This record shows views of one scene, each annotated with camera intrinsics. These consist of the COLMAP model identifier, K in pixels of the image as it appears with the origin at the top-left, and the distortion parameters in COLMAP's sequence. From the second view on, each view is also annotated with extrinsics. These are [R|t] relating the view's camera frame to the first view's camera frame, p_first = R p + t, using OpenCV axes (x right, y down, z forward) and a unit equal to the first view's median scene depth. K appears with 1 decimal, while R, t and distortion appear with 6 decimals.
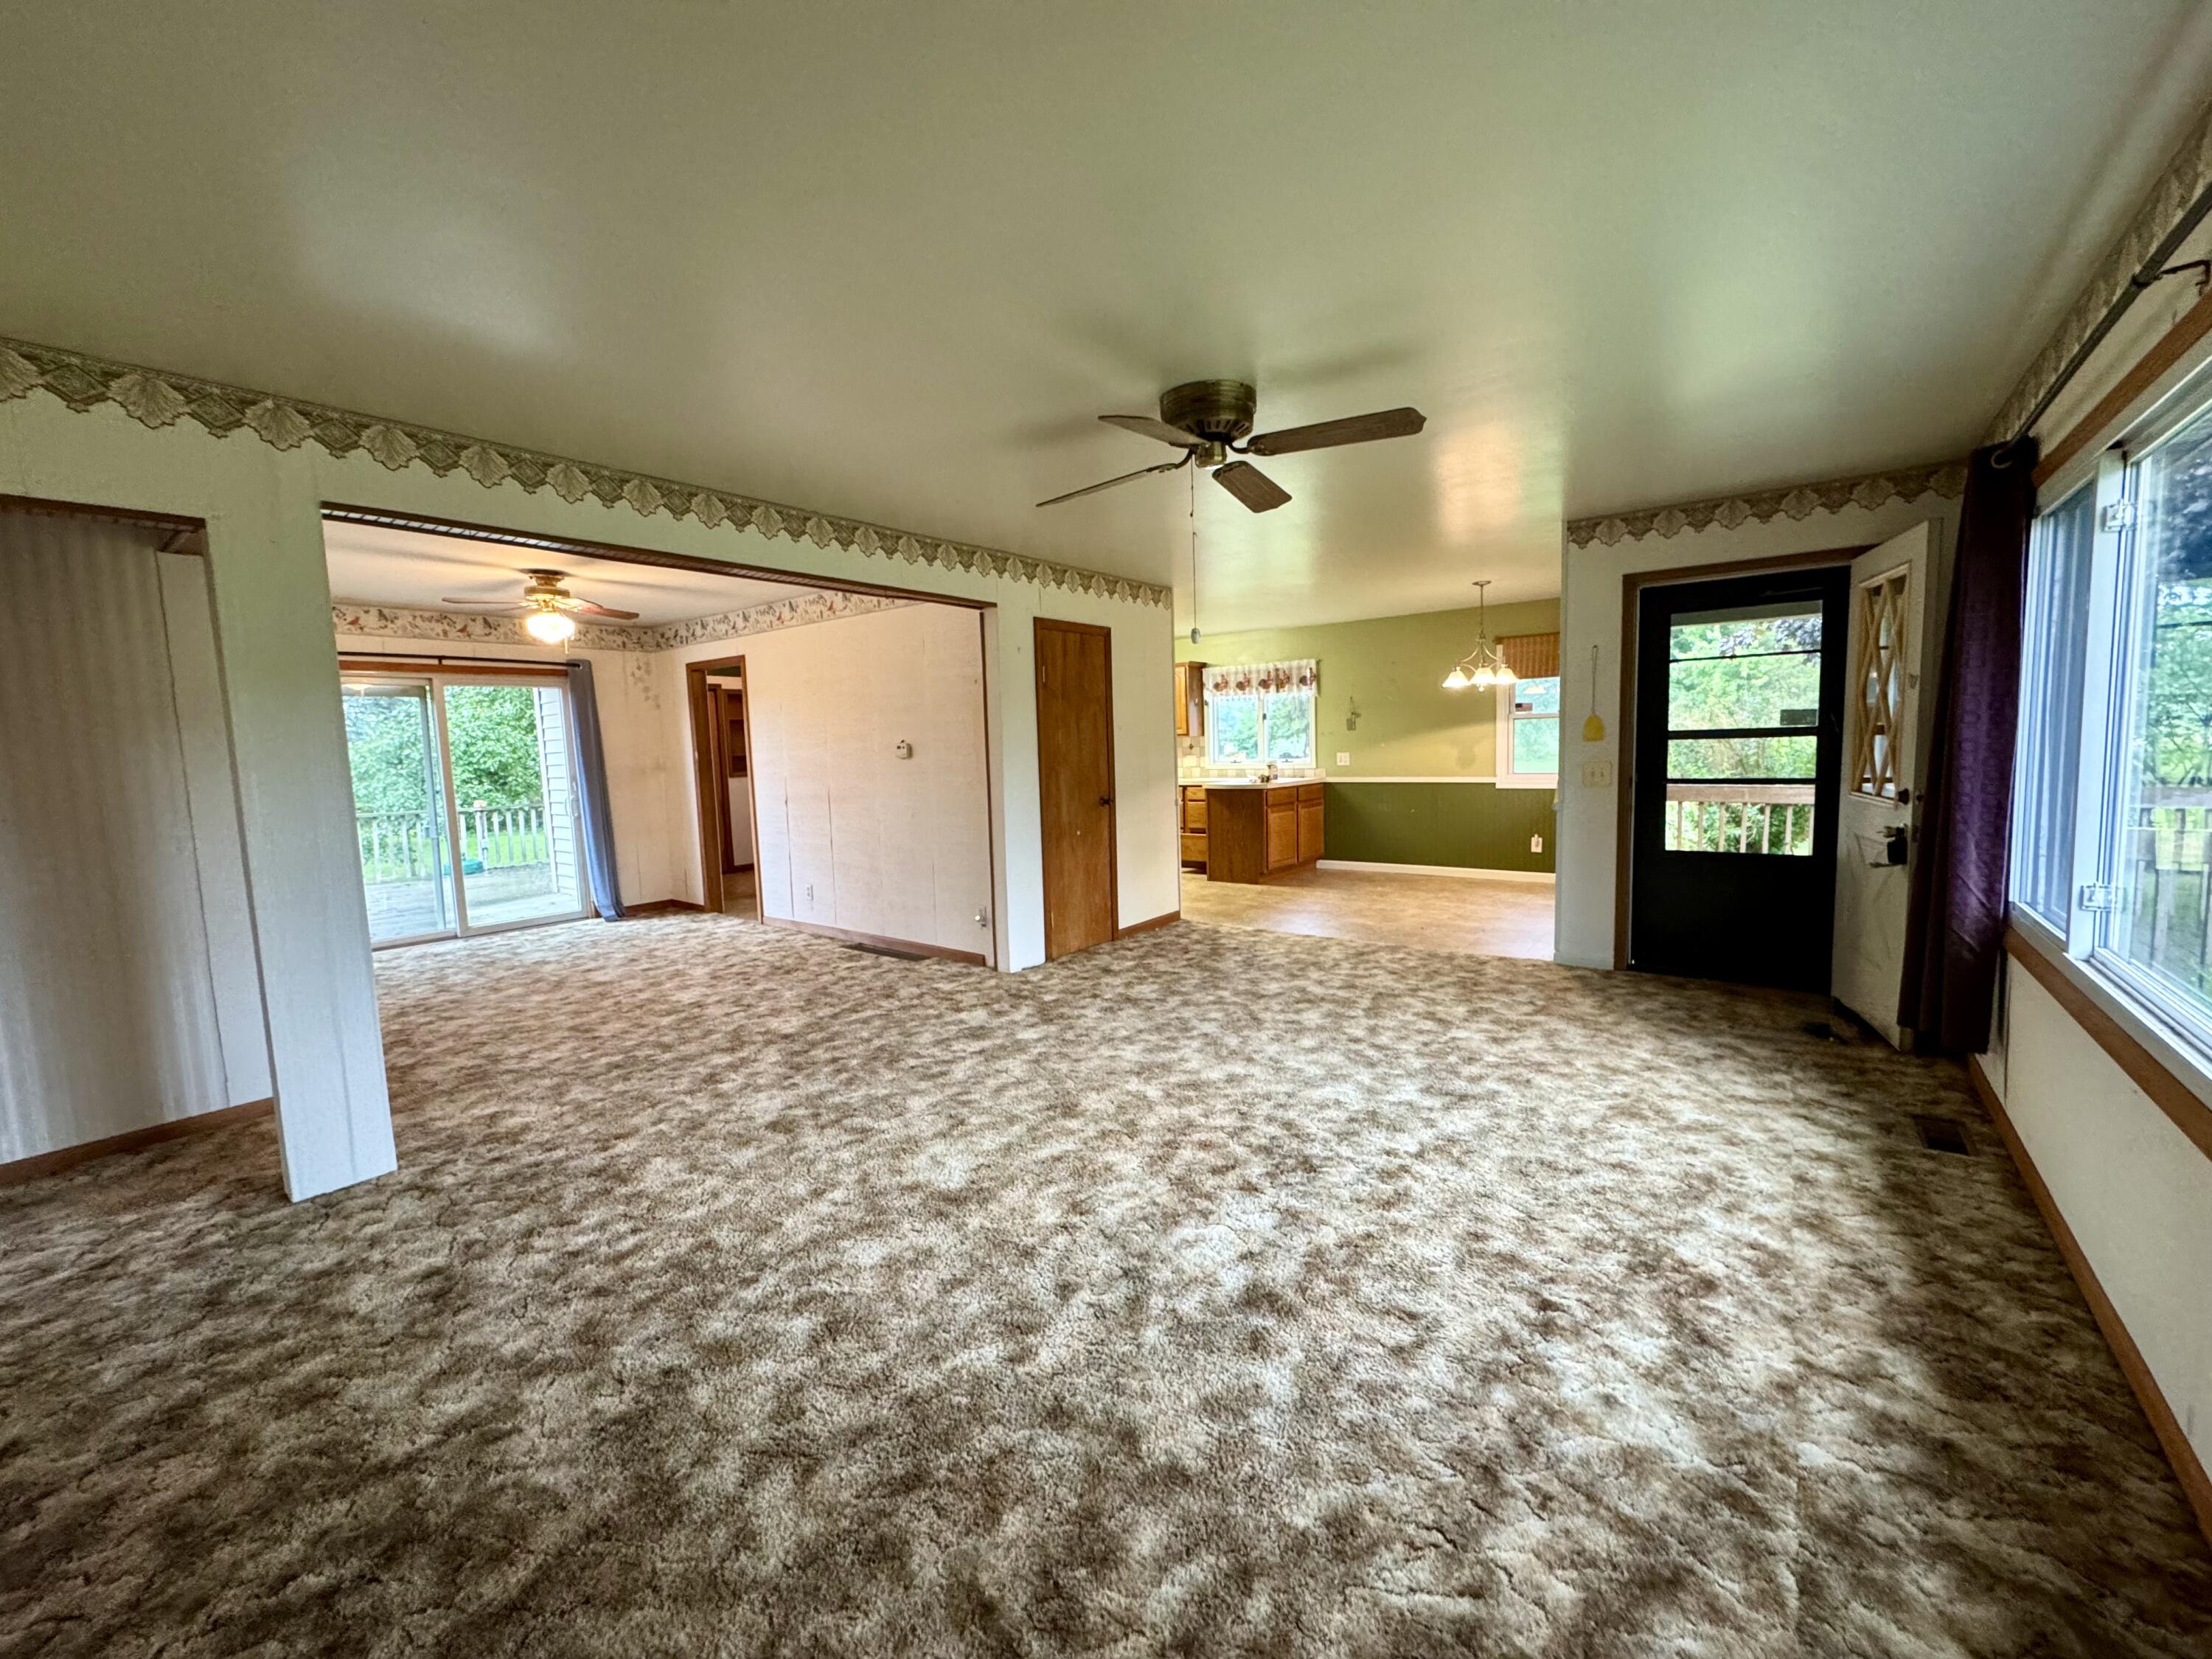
lens RADIAL K [[888.2, 0, 1106.0], [0, 888.2, 830.5], [0, 0, 1]] dist [0.003647, 0.000173]
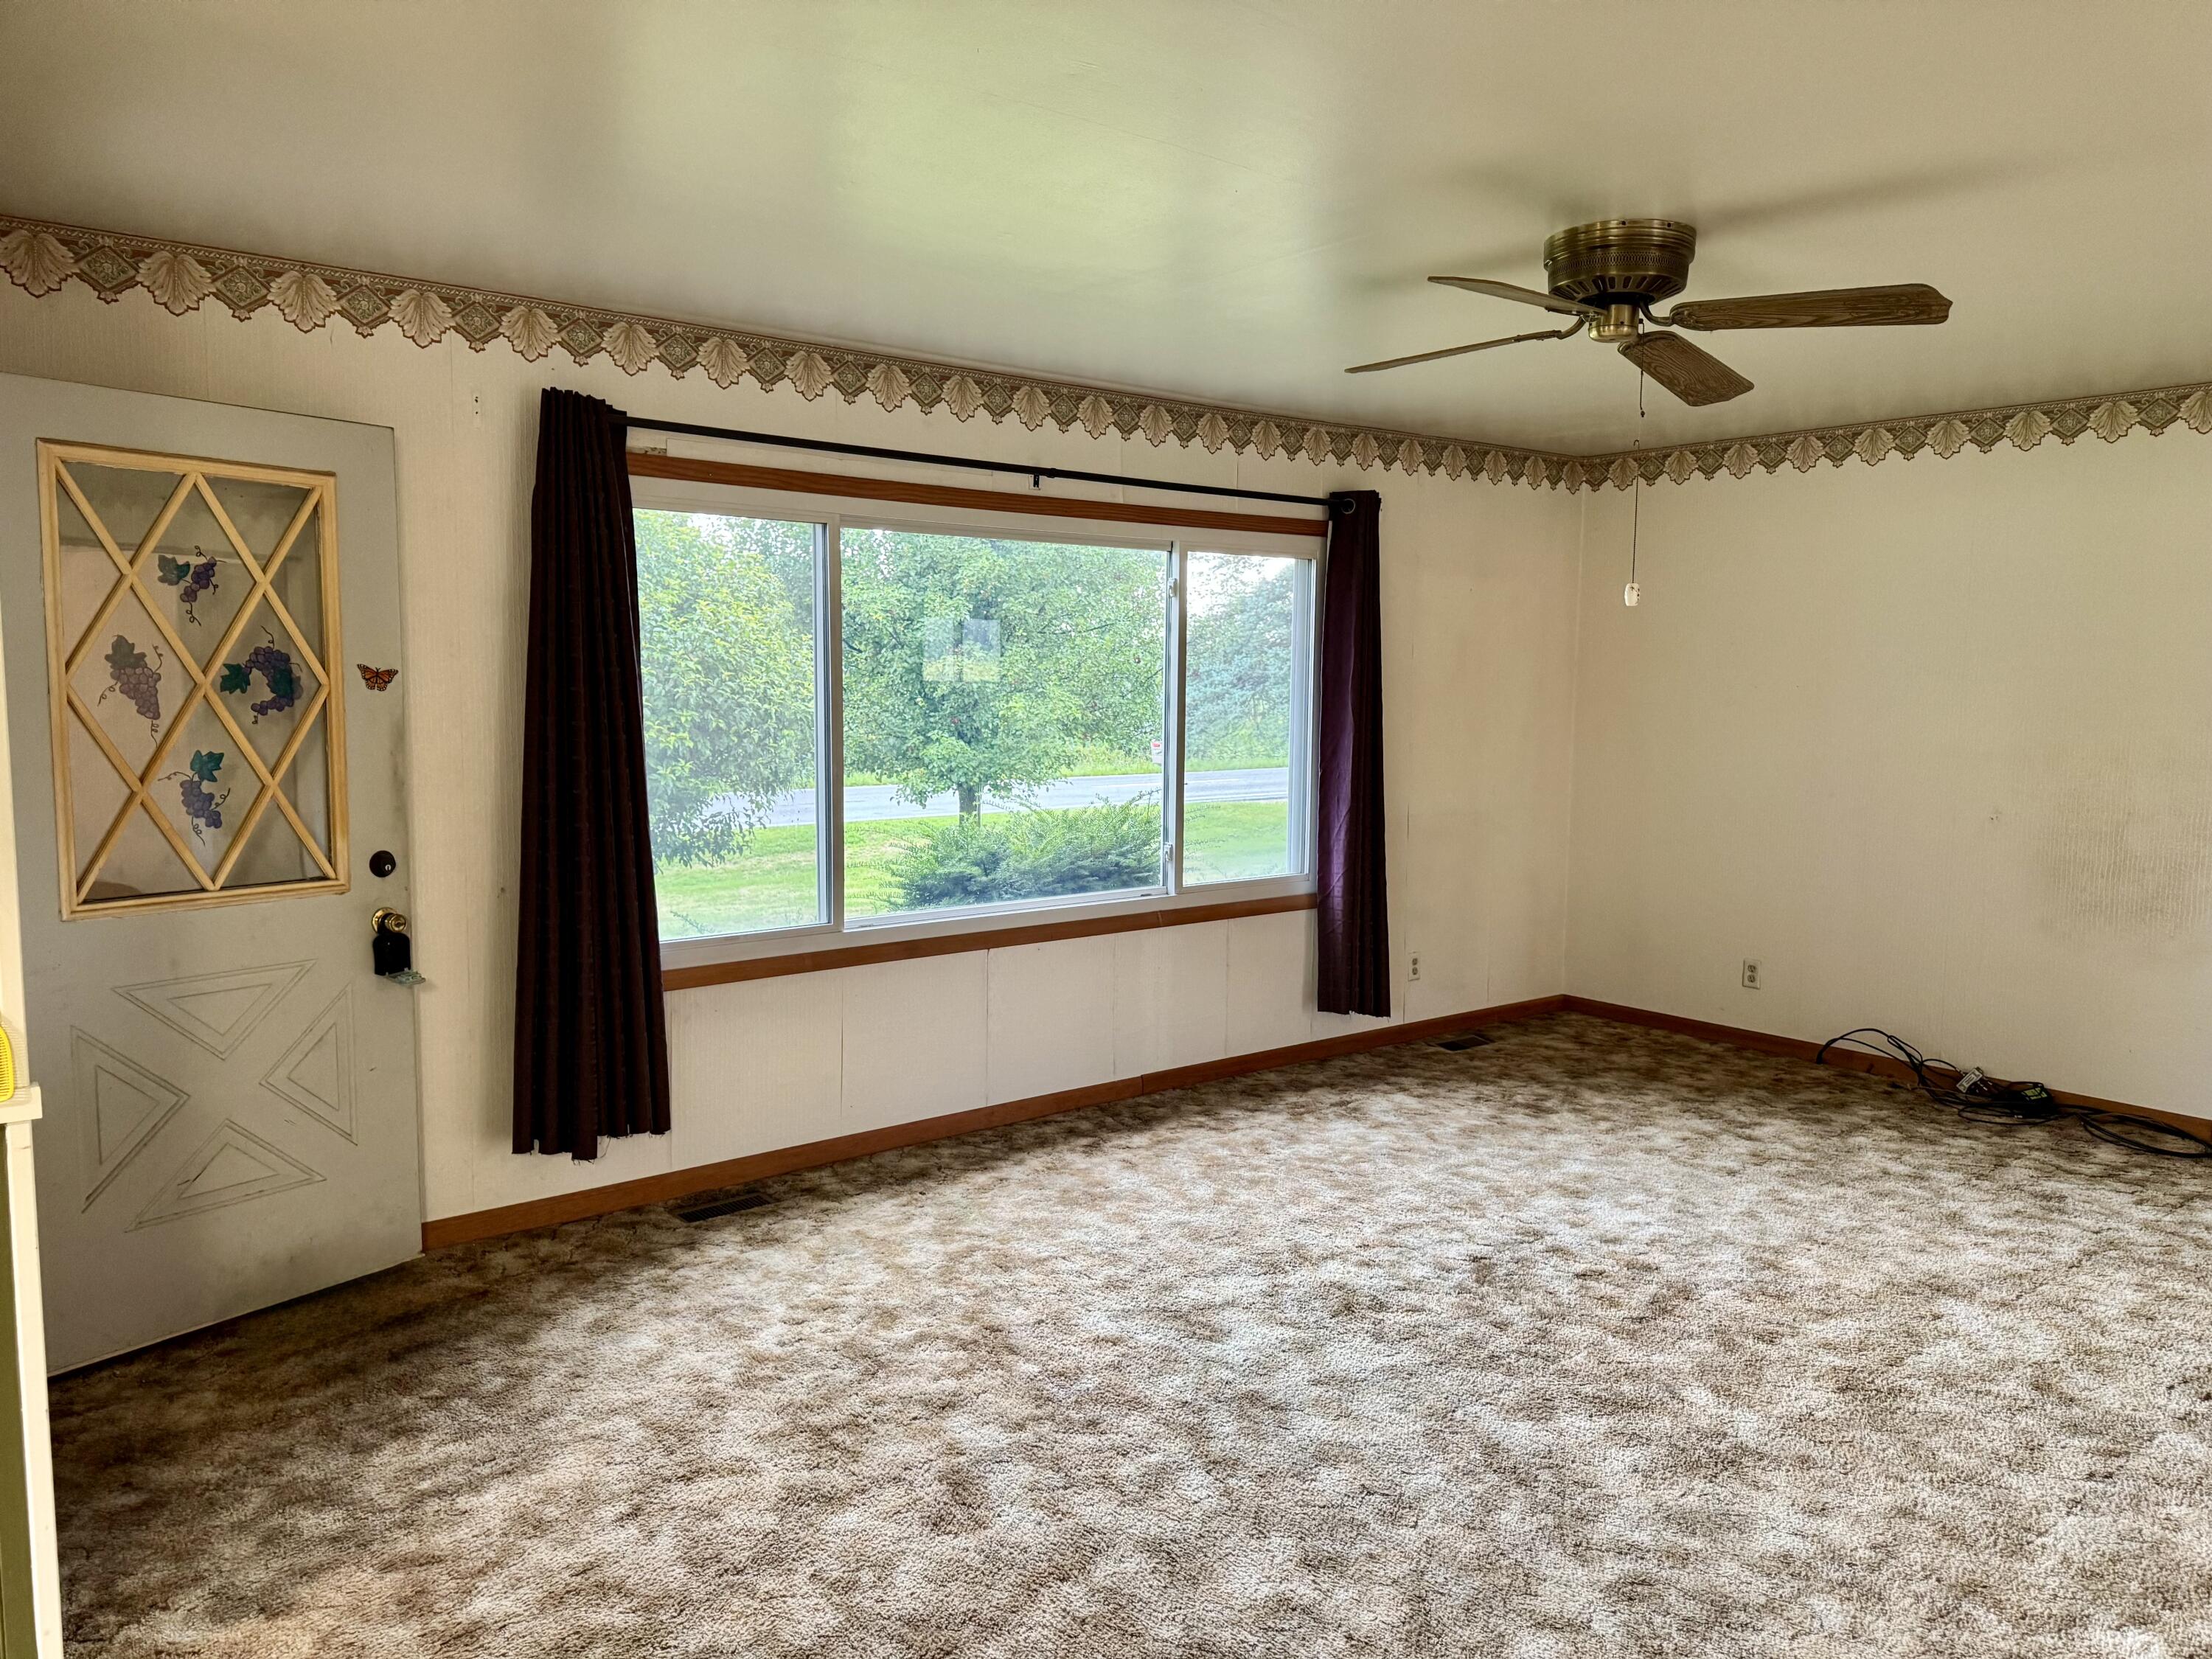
lens RADIAL K [[1667.7, 0, 1104.8], [0, 1667.7, 831.1], [0, 0, 1]] dist [-0.011638, -0.014749]
pose [[-0.975159, 0.007256, 0.221385, 0.194295], [0.049268, 0.981532, 0.184846, -0.264412], [-0.215955, 0.191162, -0.957508, 2.133448]]
